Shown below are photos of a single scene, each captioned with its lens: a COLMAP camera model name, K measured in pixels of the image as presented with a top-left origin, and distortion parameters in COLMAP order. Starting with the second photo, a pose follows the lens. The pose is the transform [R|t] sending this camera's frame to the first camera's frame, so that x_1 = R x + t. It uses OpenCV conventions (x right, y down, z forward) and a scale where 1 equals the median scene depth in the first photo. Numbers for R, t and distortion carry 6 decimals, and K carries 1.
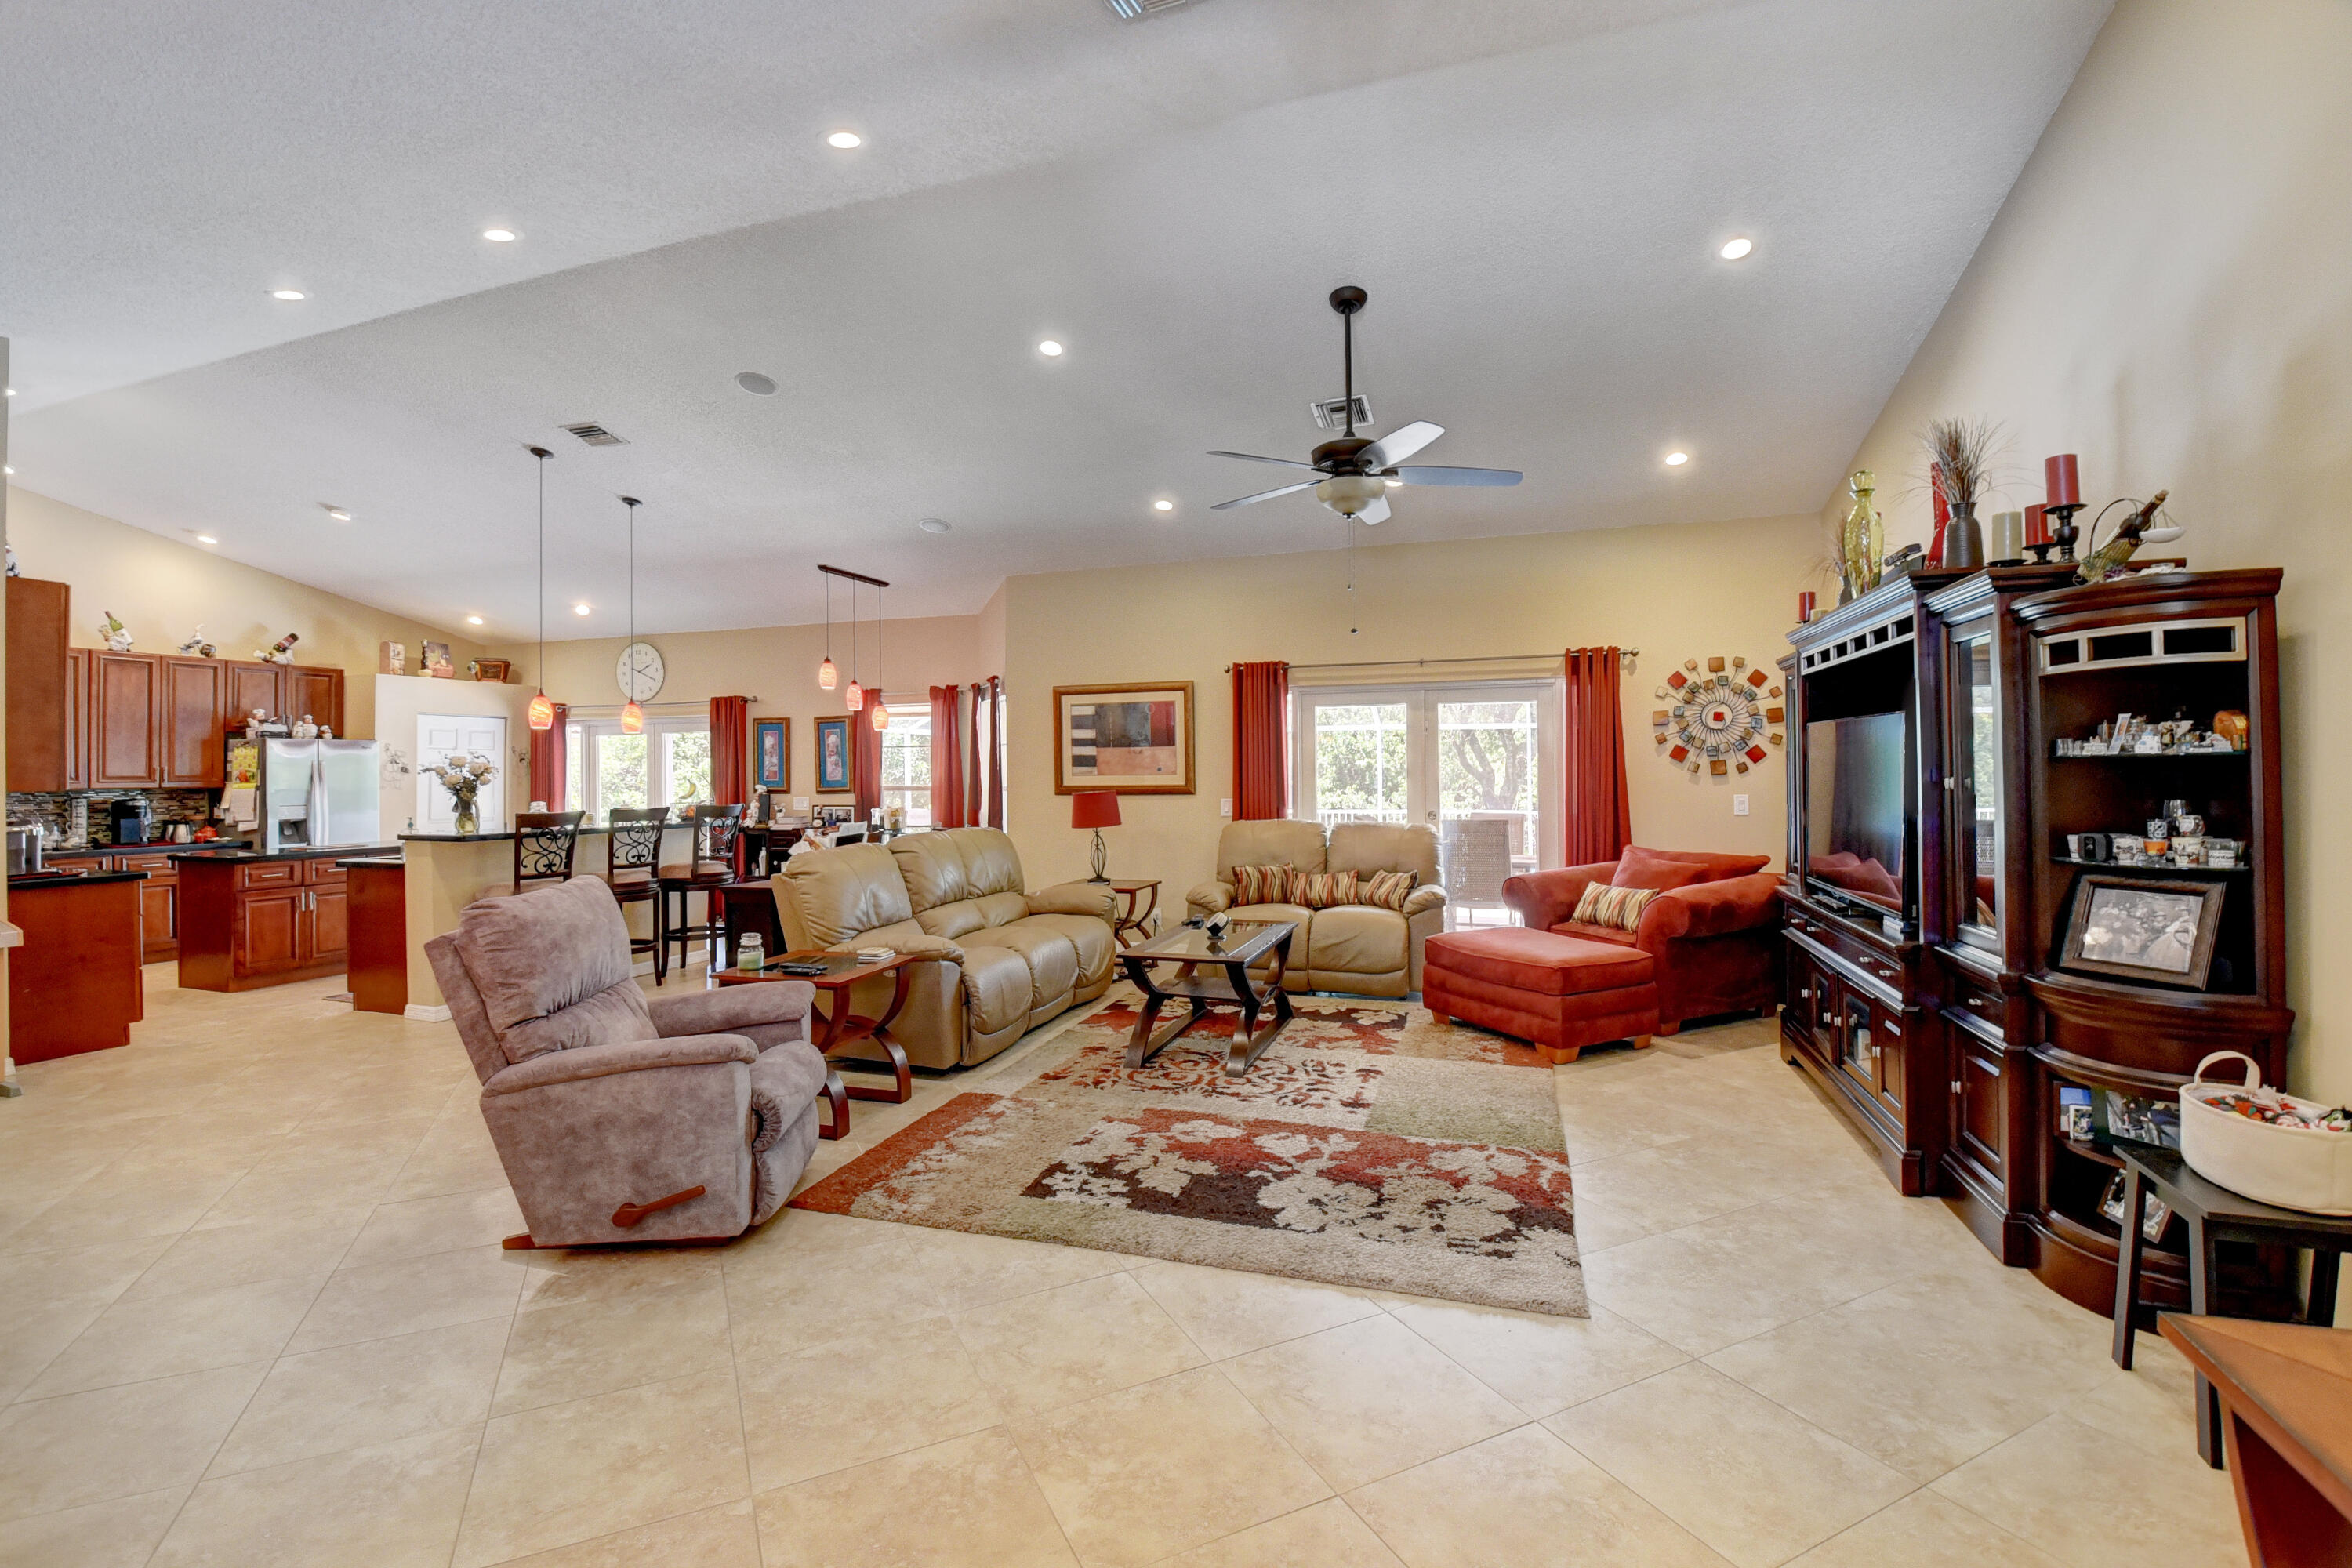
lens RADIAL K [[1029.5, 0, 1161.2], [0, 1029.5, 760.2], [0, 0, 1]] dist [0.031585, -0.036543]
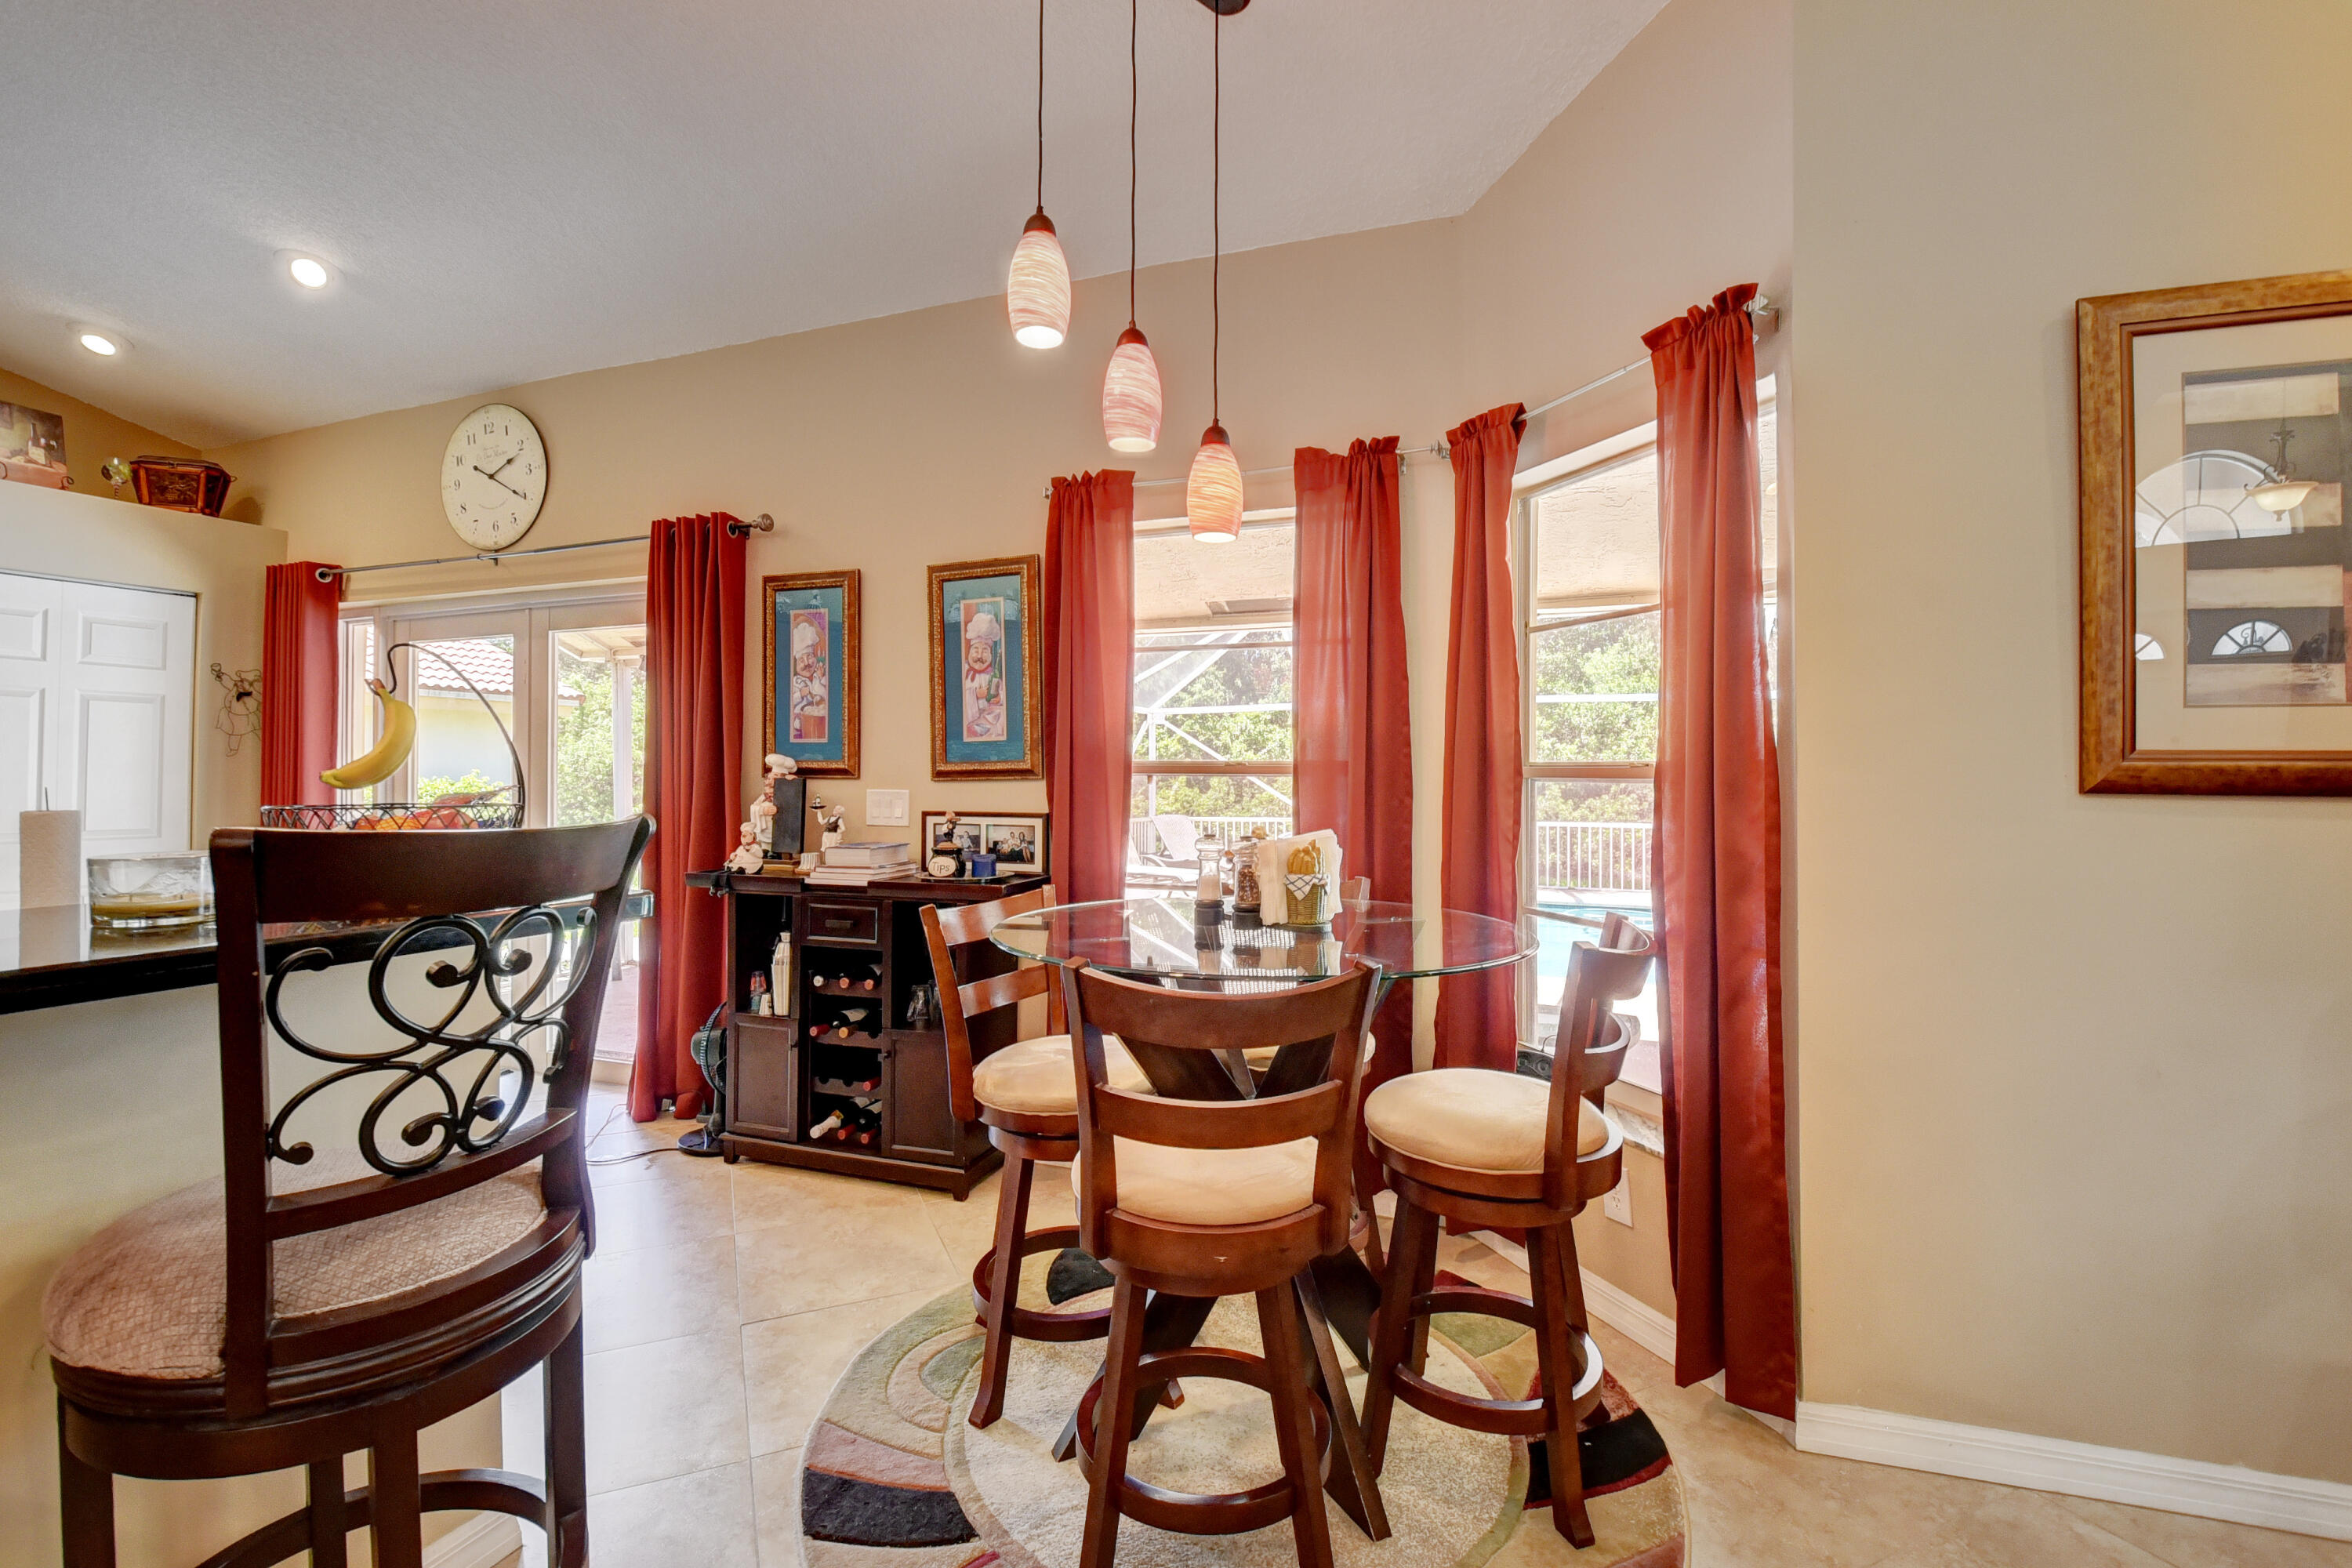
lens RADIAL K [[1029.5, 0, 1161.2], [0, 1029.5, 760.2], [0, 0, 1]] dist [0.031585, -0.036543]
pose [[0.999641, 0.012182, -0.023867, -0.432826], [-0.012167, 0.999926, 0.000788, 0.042894], [0.023875, -0.000498, 0.999715, 1.131981]]
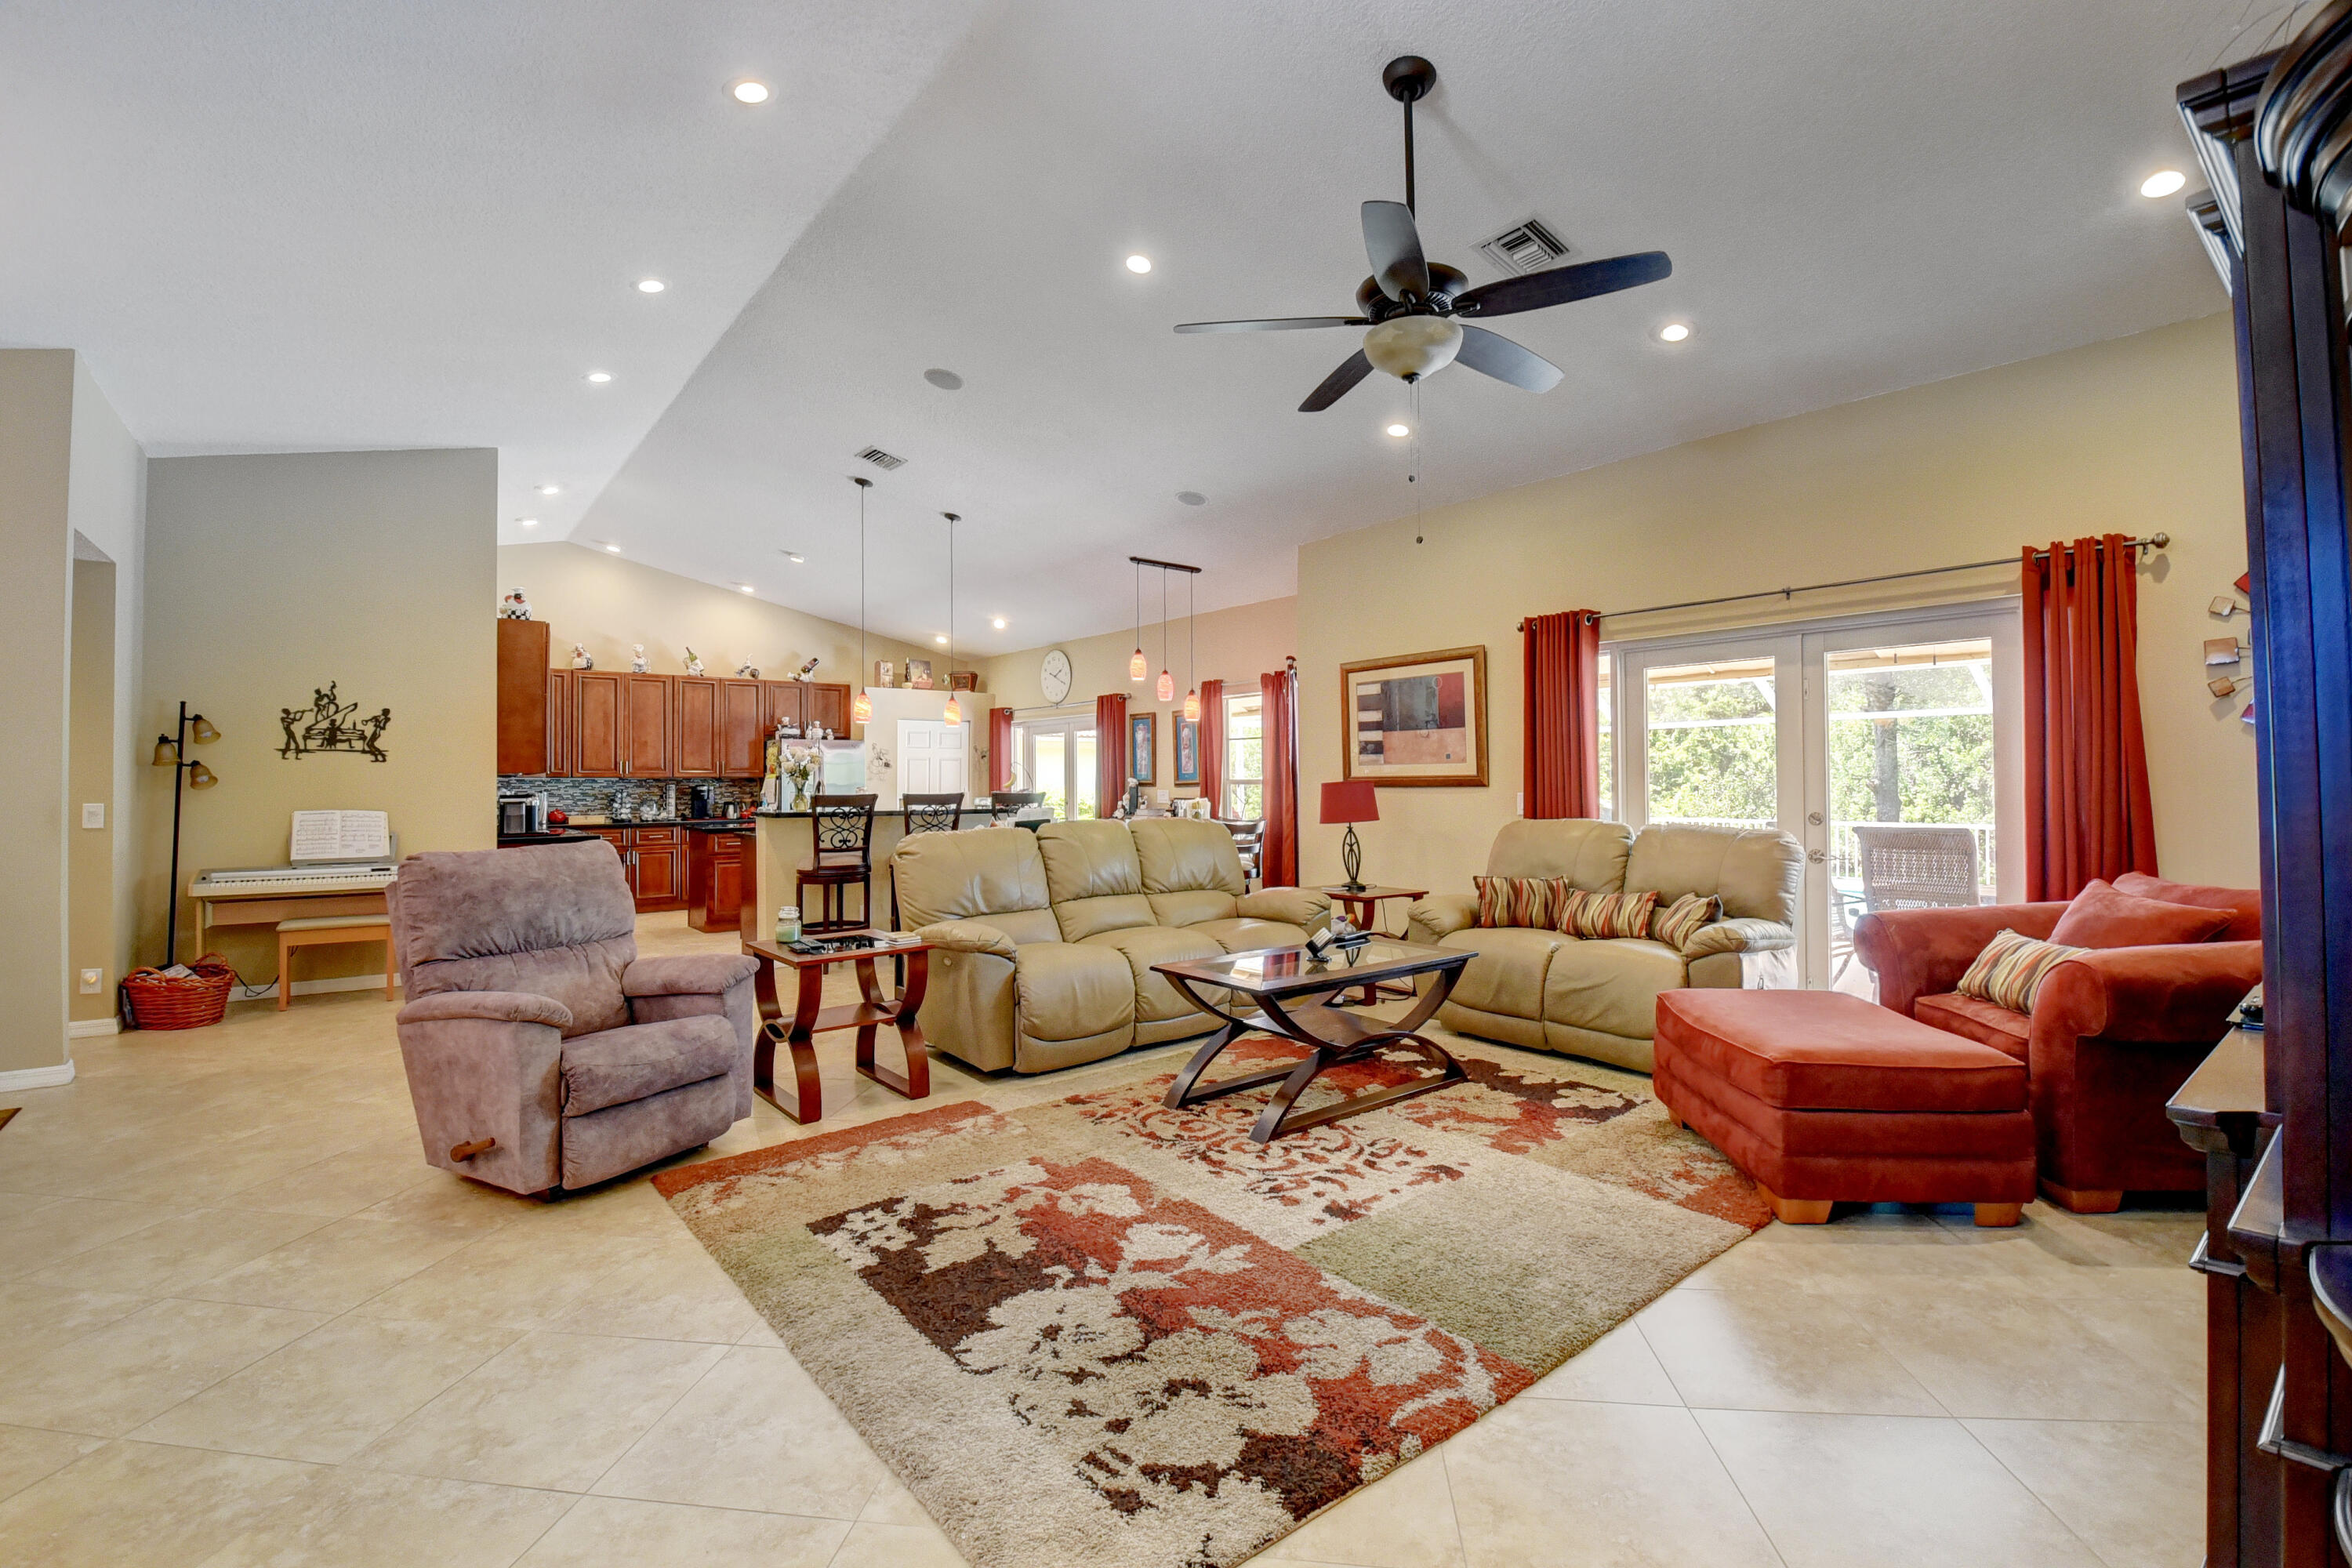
lens RADIAL K [[1029.5, 0, 1161.2], [0, 1029.5, 760.2], [0, 0, 1]] dist [0.031585, -0.036543]
pose [[0.841955, -0.006886, -0.539504, 0.350022], [0.003667, 0.999968, -0.007042, 0.023940], [0.539536, 0.003951, 0.841953, 0.257772]]
